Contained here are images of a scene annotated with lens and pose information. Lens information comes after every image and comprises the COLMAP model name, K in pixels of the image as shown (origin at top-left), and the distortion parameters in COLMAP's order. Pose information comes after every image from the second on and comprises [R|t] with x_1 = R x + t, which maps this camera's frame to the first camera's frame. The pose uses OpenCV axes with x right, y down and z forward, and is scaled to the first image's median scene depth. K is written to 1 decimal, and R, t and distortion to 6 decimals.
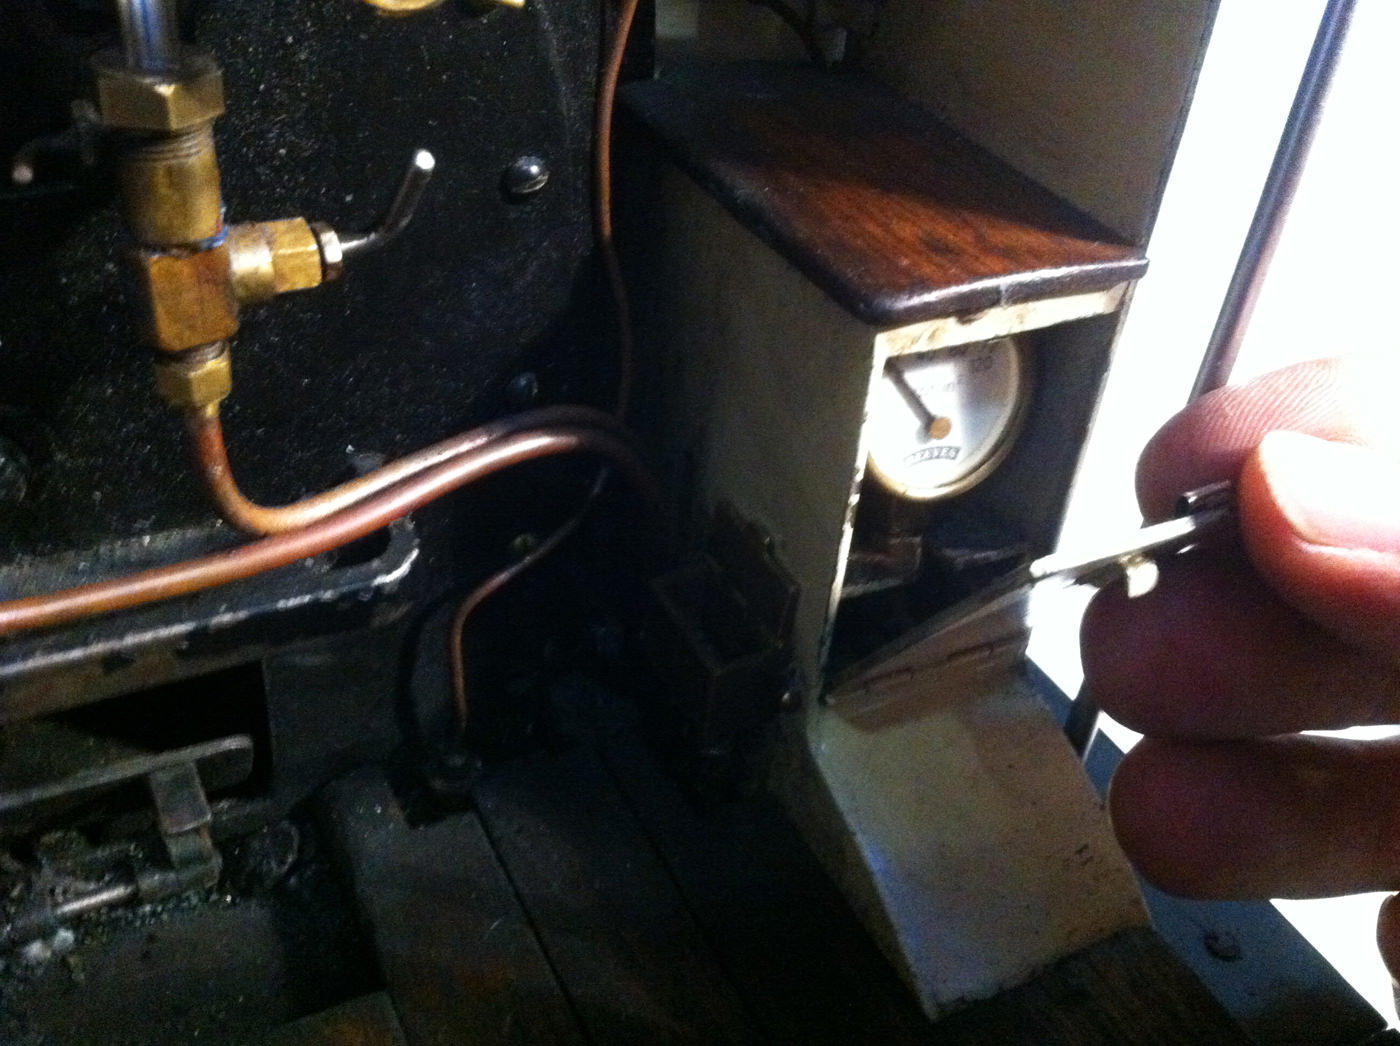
lens RADIAL K [[1431.5, 0, 704.2], [0, 1431.5, 519.0], [0, 0, 1]] dist [-0.082775, 0.000000]
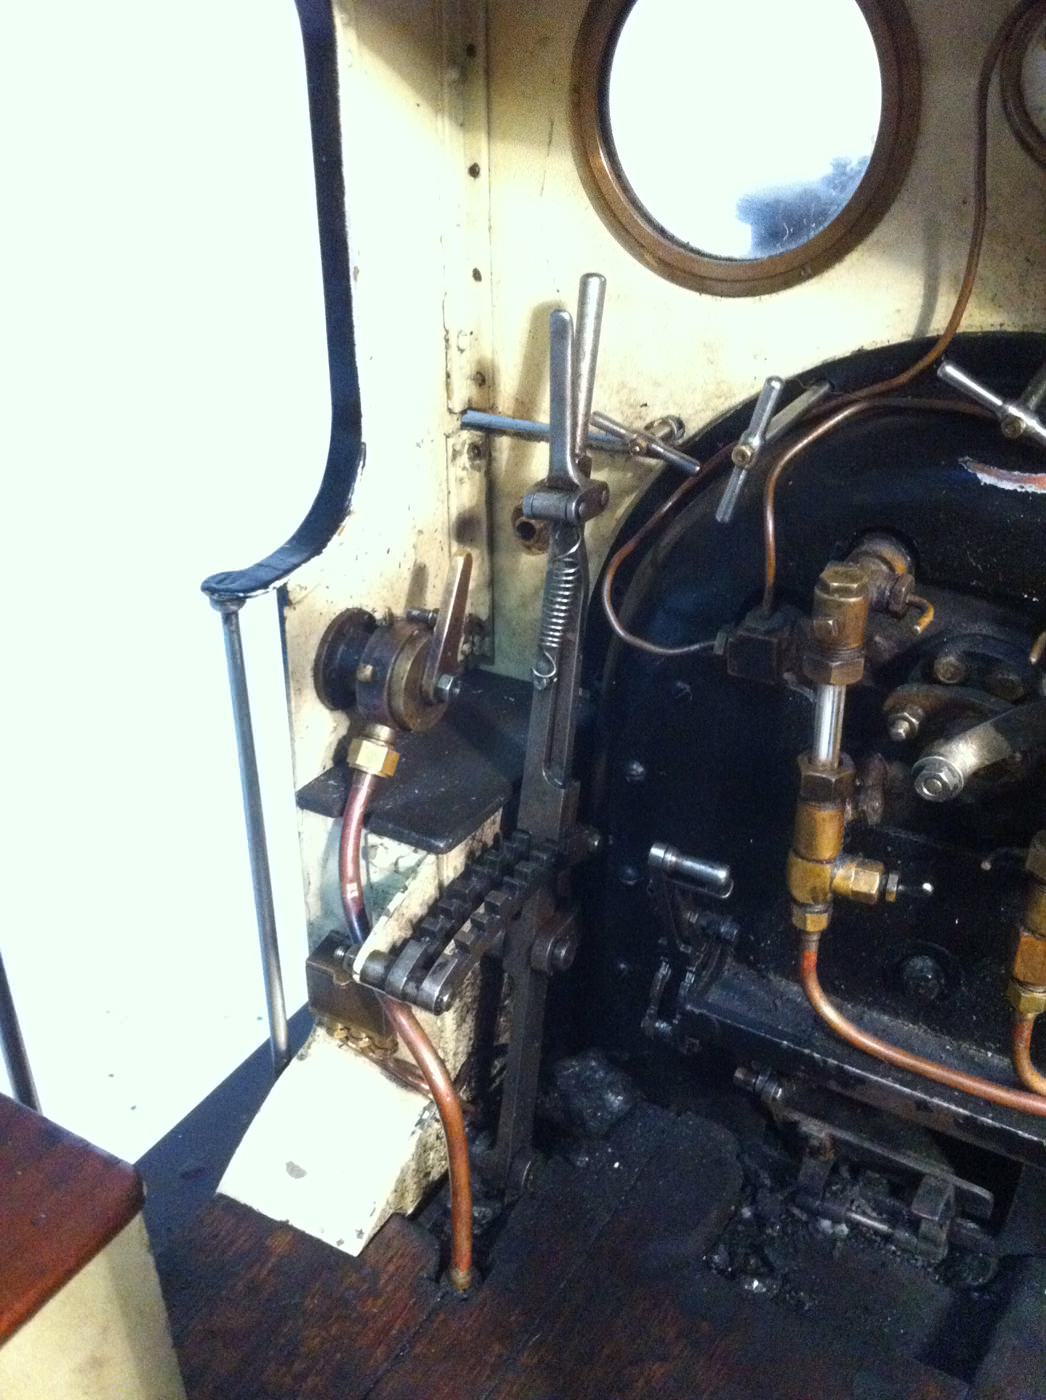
lens RADIAL K [[1331.3, 0, 500.6], [0, 1331.3, 726.7], [0, 0, 1]] dist [-0.021873, 0.000000]
pose [[0.516520, 0.345682, -0.783397, 0.382831], [-0.465971, 0.881035, 0.081536, -0.176171], [0.718386, 0.322925, 0.616150, -0.485017]]
